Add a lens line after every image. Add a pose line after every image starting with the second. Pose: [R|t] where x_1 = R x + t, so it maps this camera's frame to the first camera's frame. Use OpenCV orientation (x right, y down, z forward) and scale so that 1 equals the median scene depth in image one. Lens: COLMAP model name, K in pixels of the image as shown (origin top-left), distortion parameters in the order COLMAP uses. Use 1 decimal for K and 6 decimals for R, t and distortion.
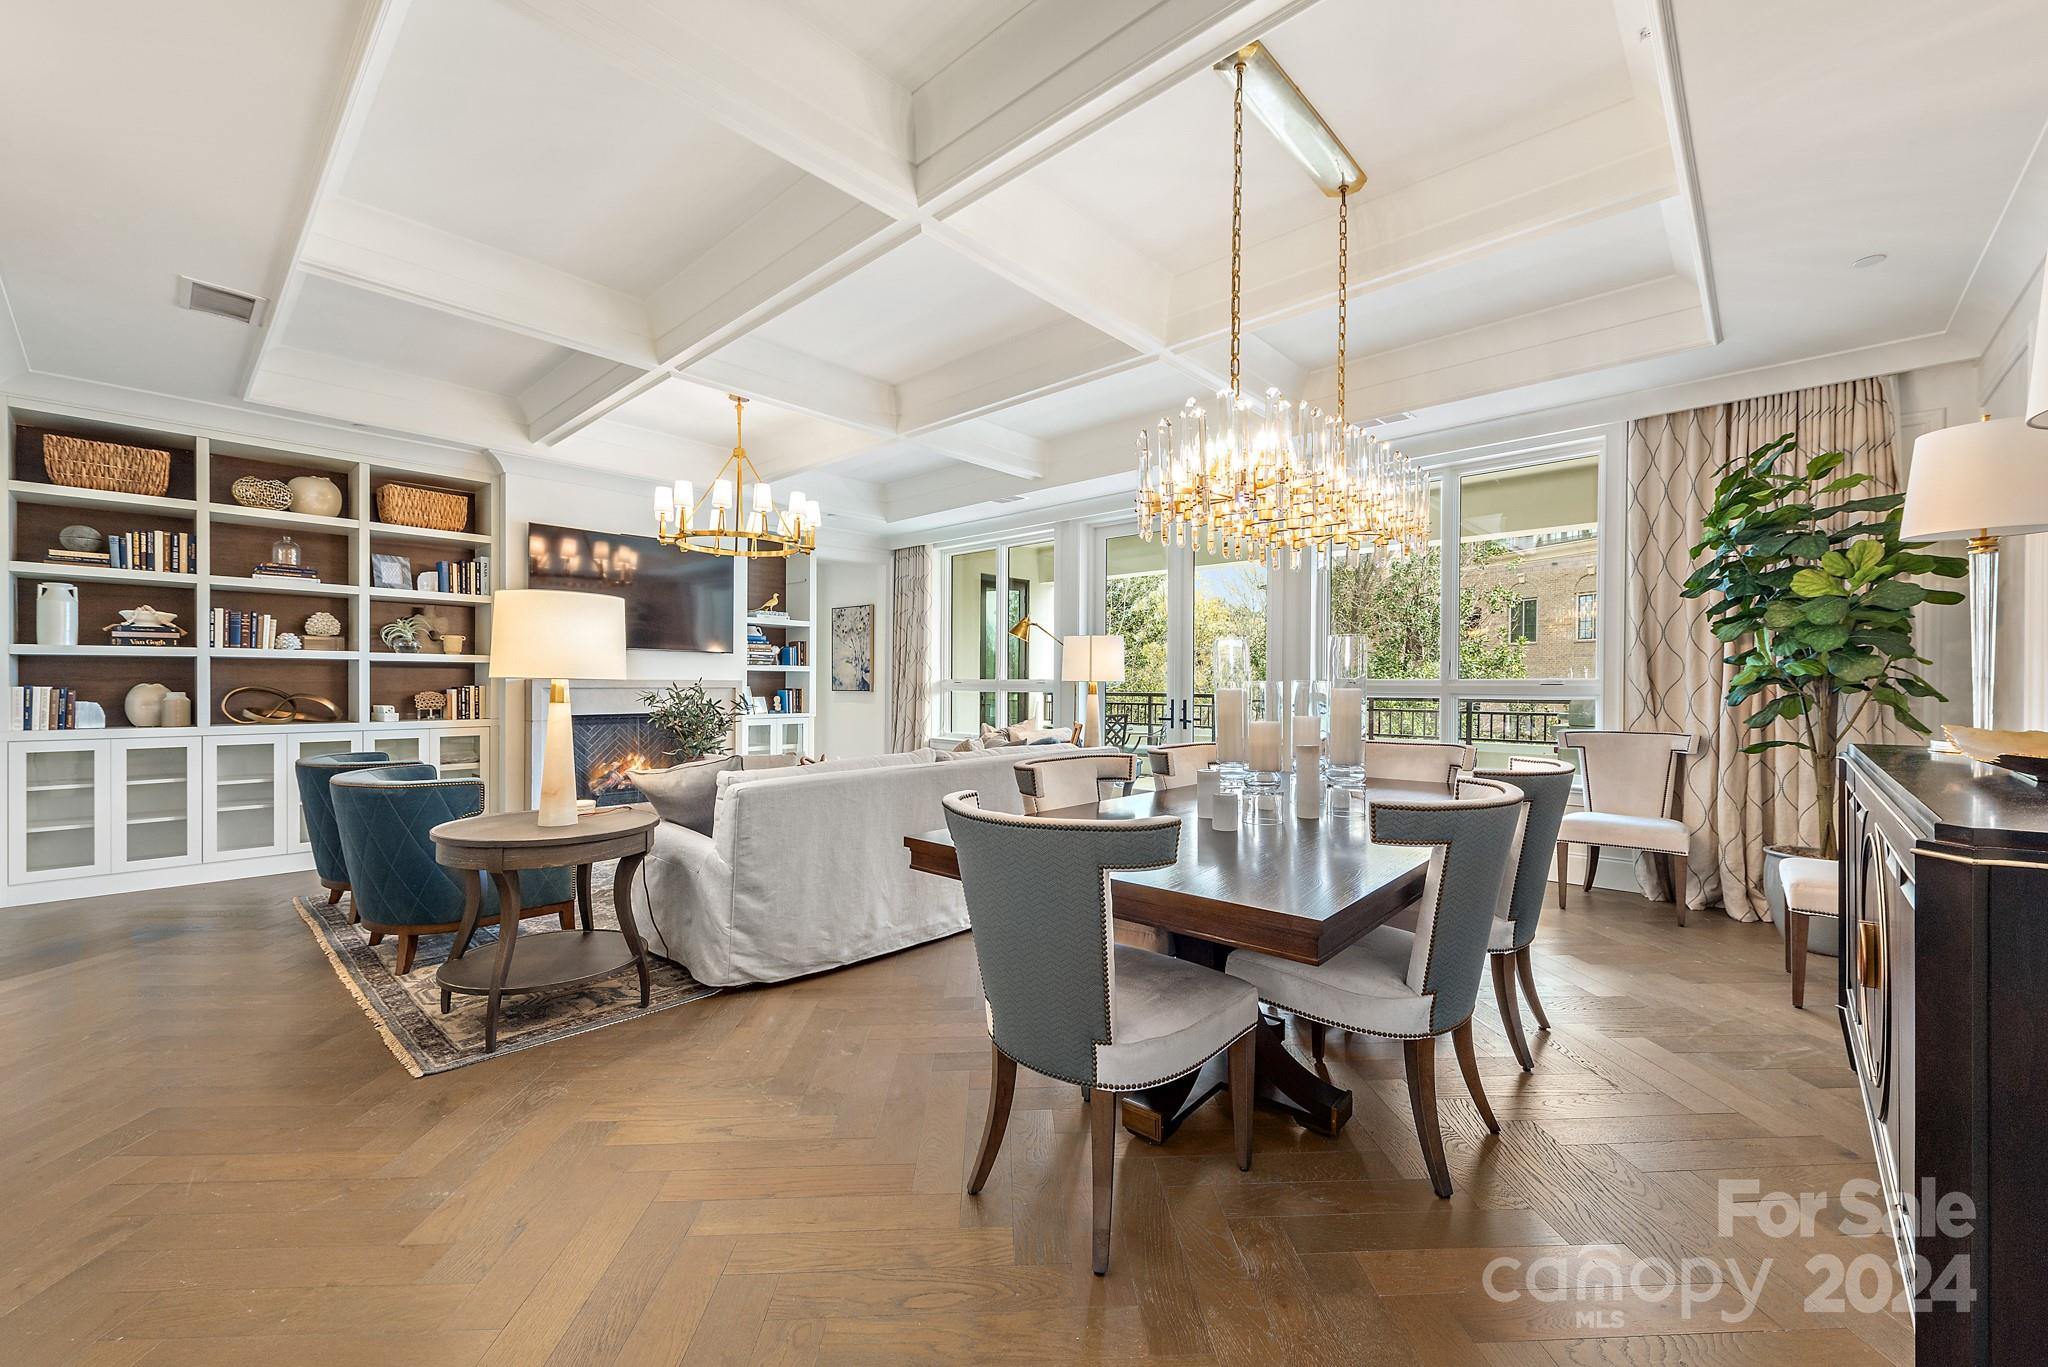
lens RADIAL K [[801.3, 0, 1041.6], [0, 801.3, 690.5], [0, 0, 1]] dist [0.000968, -0.001028]
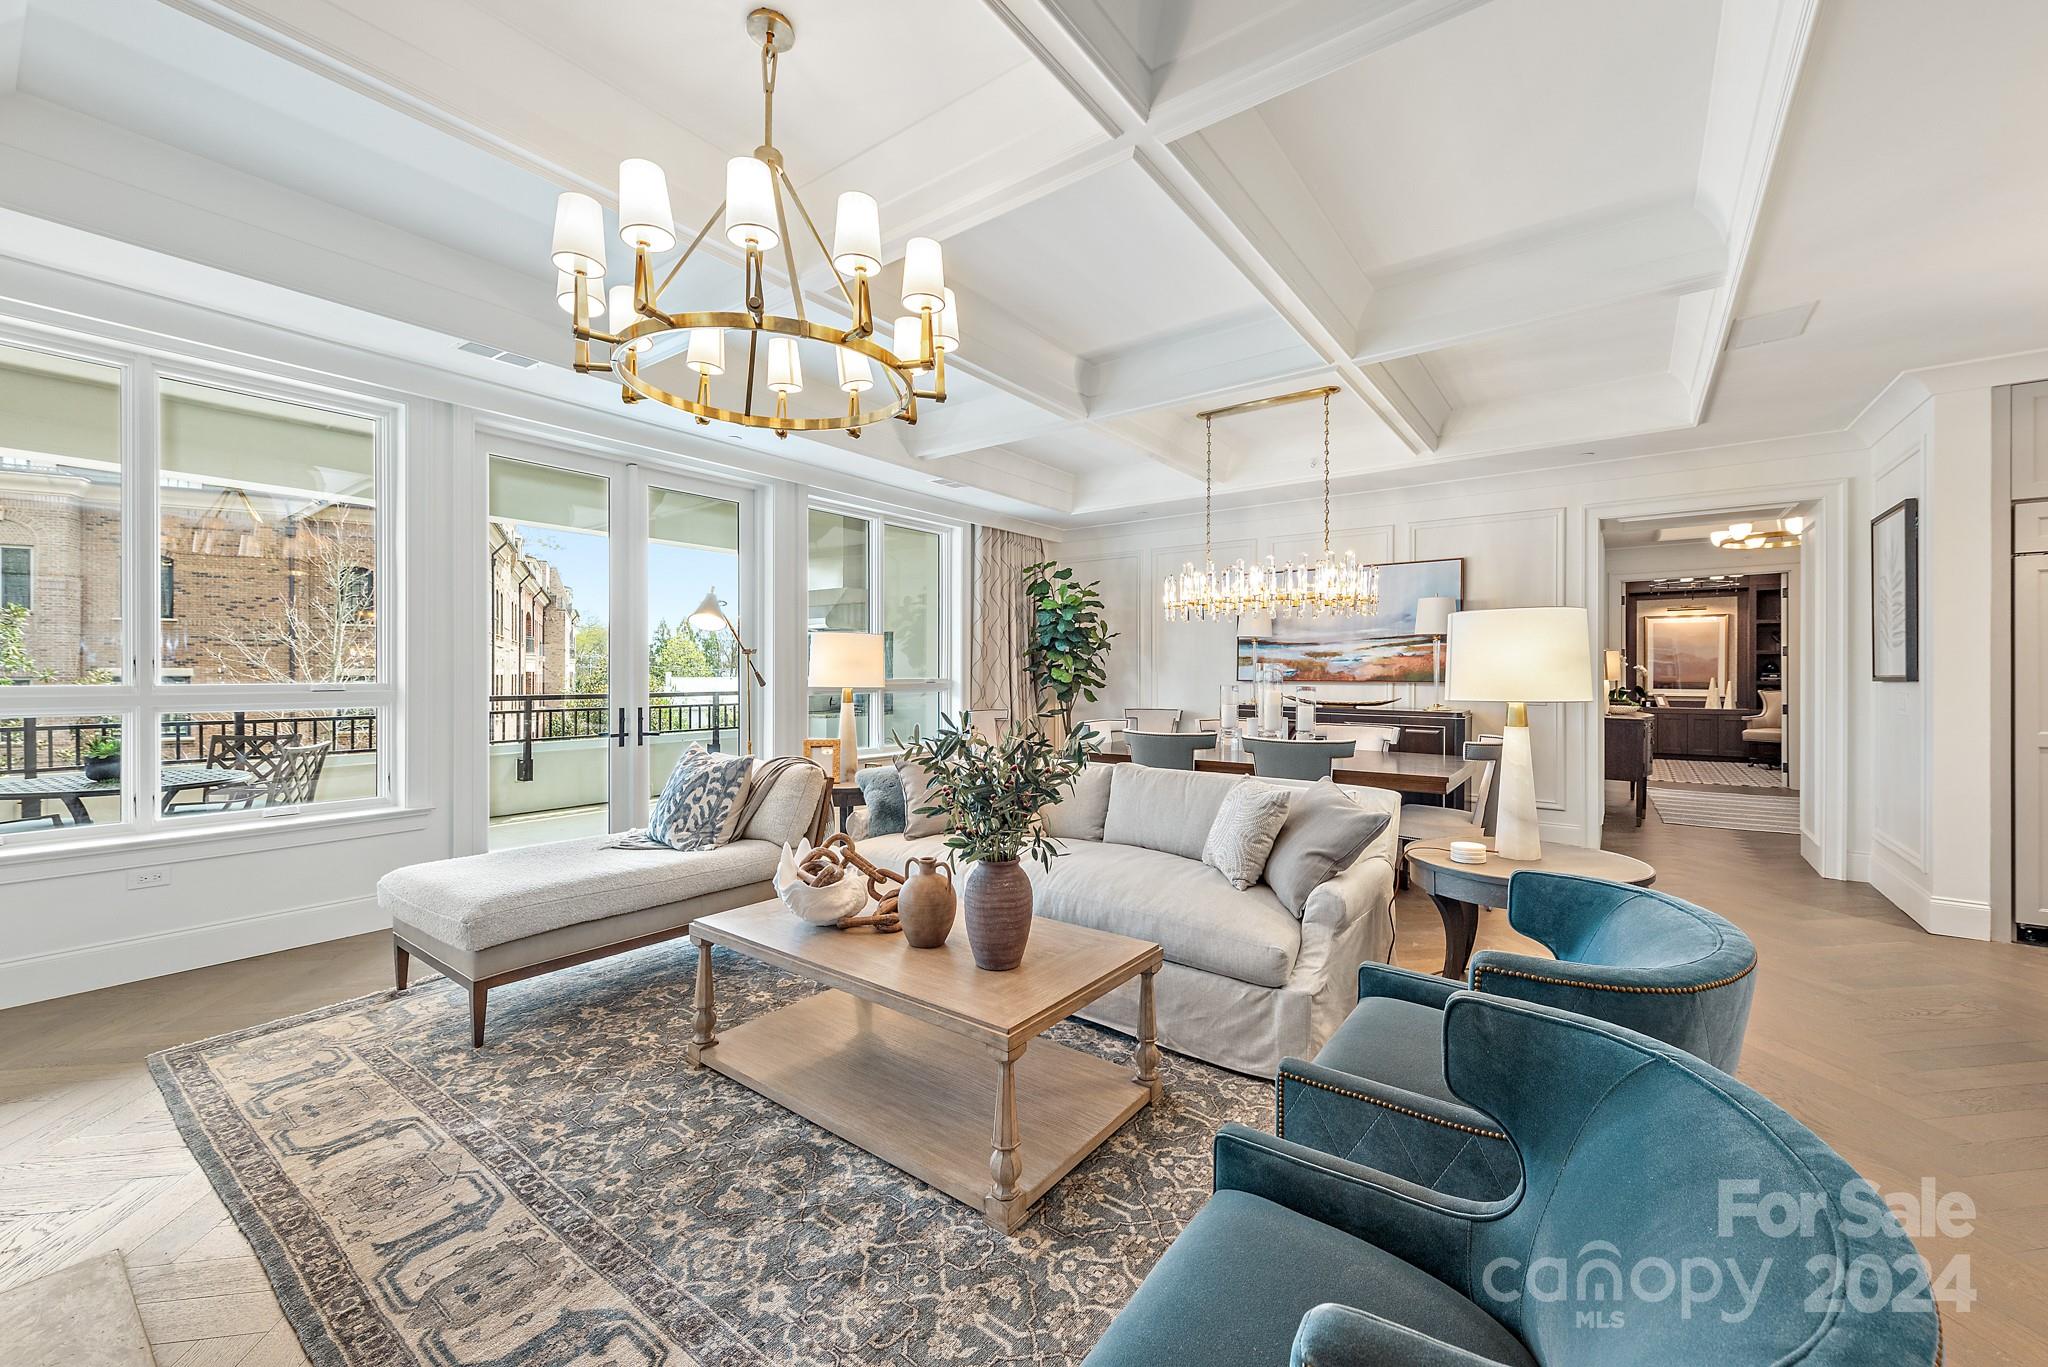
lens RADIAL K [[801.3, 0, 1039.4], [0, 801.3, 673.2], [0, 0, 1]] dist [0.000968, -0.001028]
pose [[-0.098894, -0.009751, 0.995050, -0.897465], [0.008932, 0.999903, 0.010686, -0.034843], [-0.995058, 0.009945, -0.098797, 0.991862]]
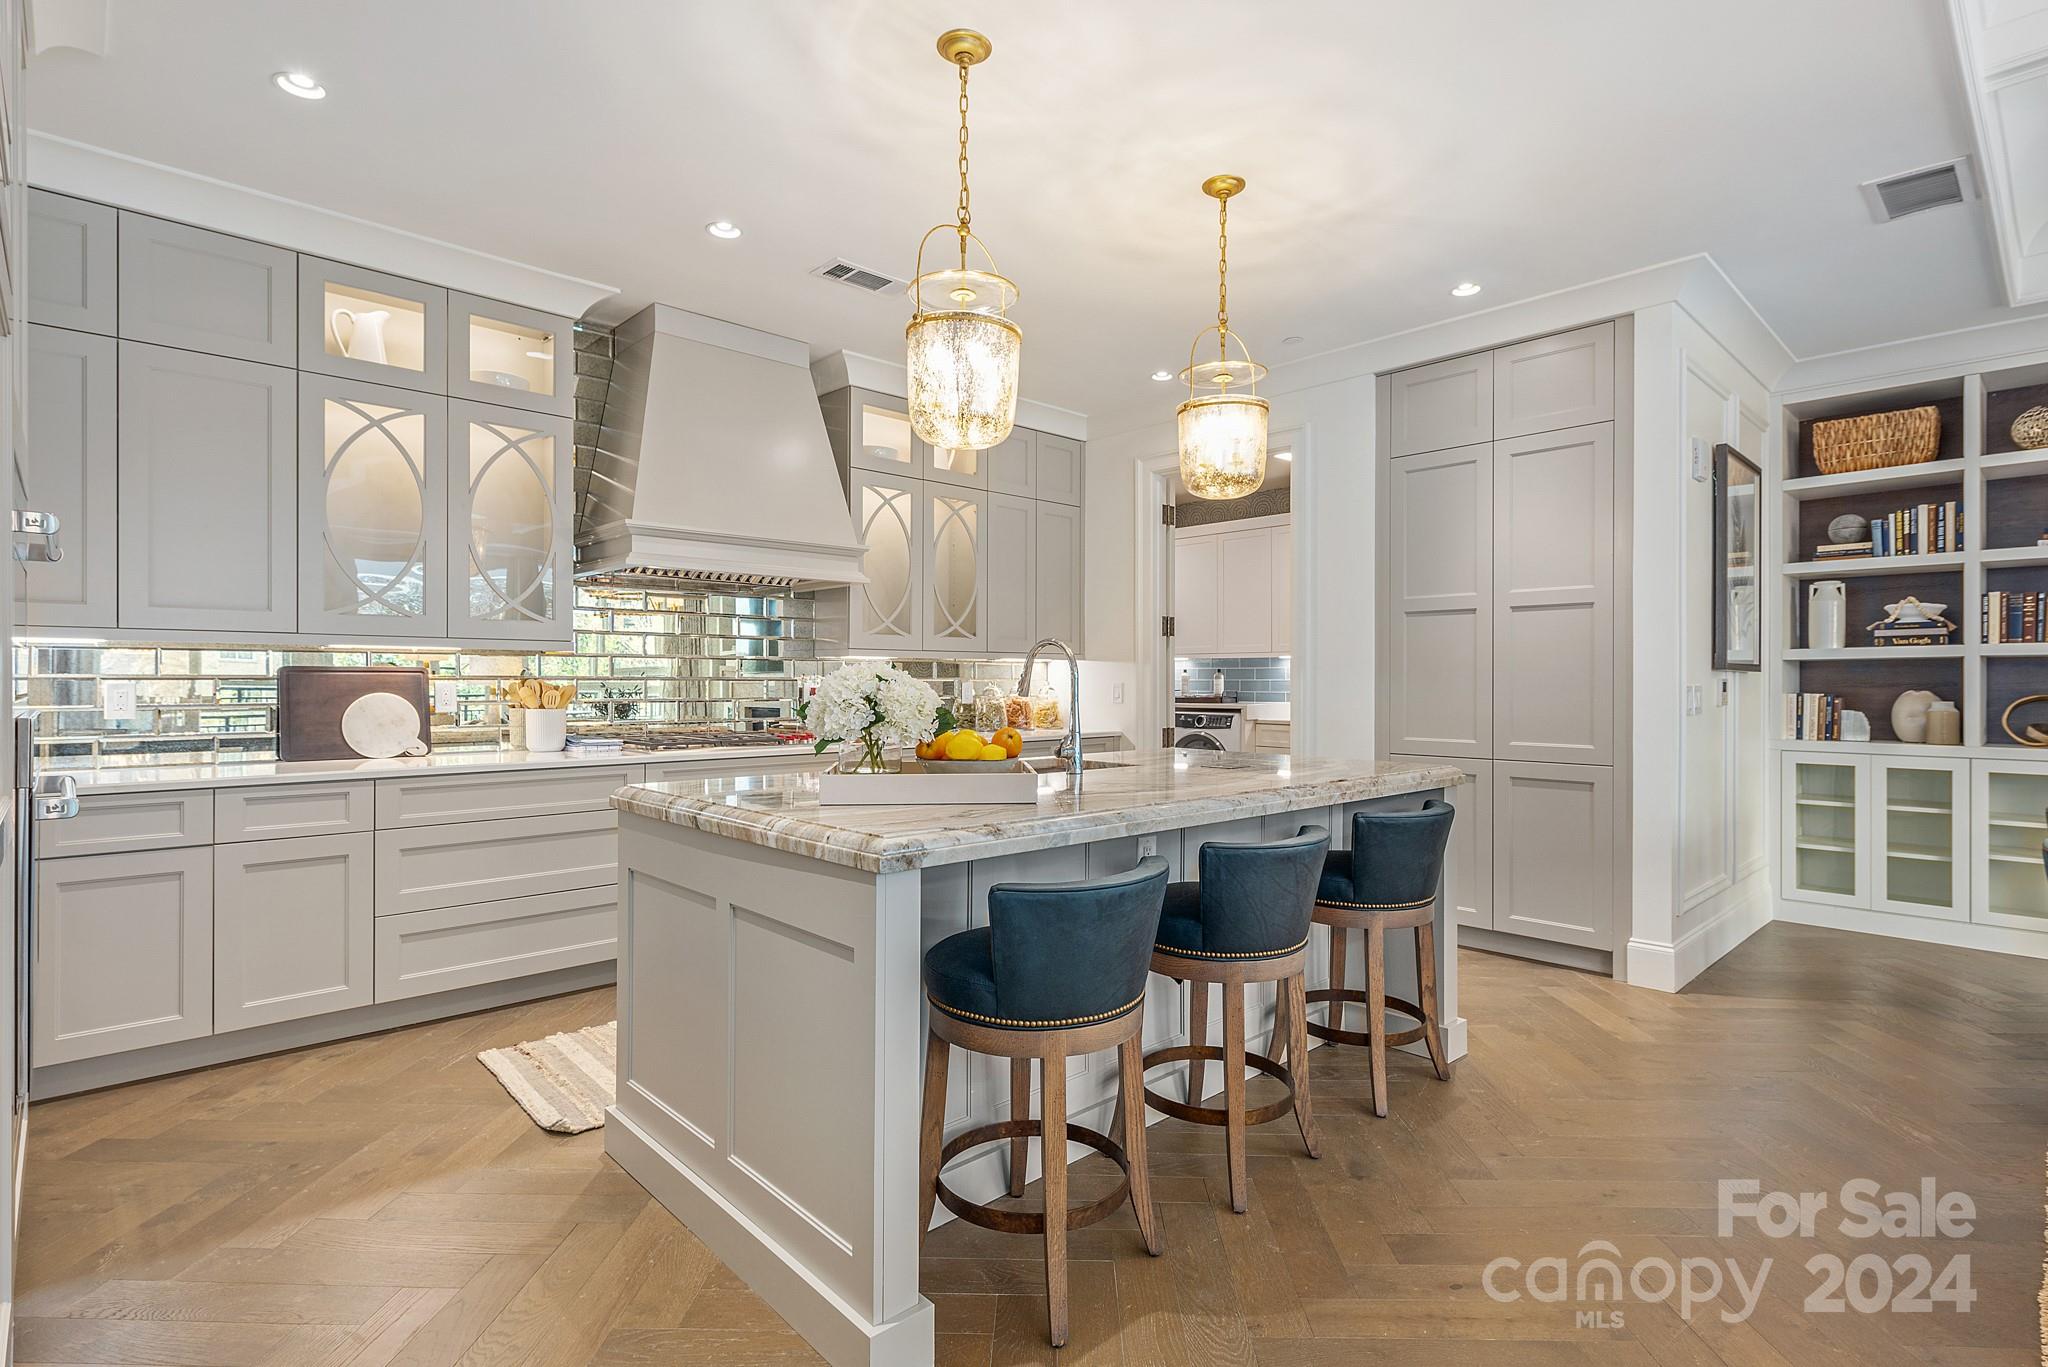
lens RADIAL K [[1005.0, 0, 1031.9], [0, 1005.0, 682.0], [0, 0, 1]] dist [-0.000978, -0.000455]
pose [[-0.074269, -0.005144, -0.997225, -0.008252], [-0.009017, 0.999949, -0.004487, -0.004498], [0.997198, 0.008658, -0.074311, 0.159768]]
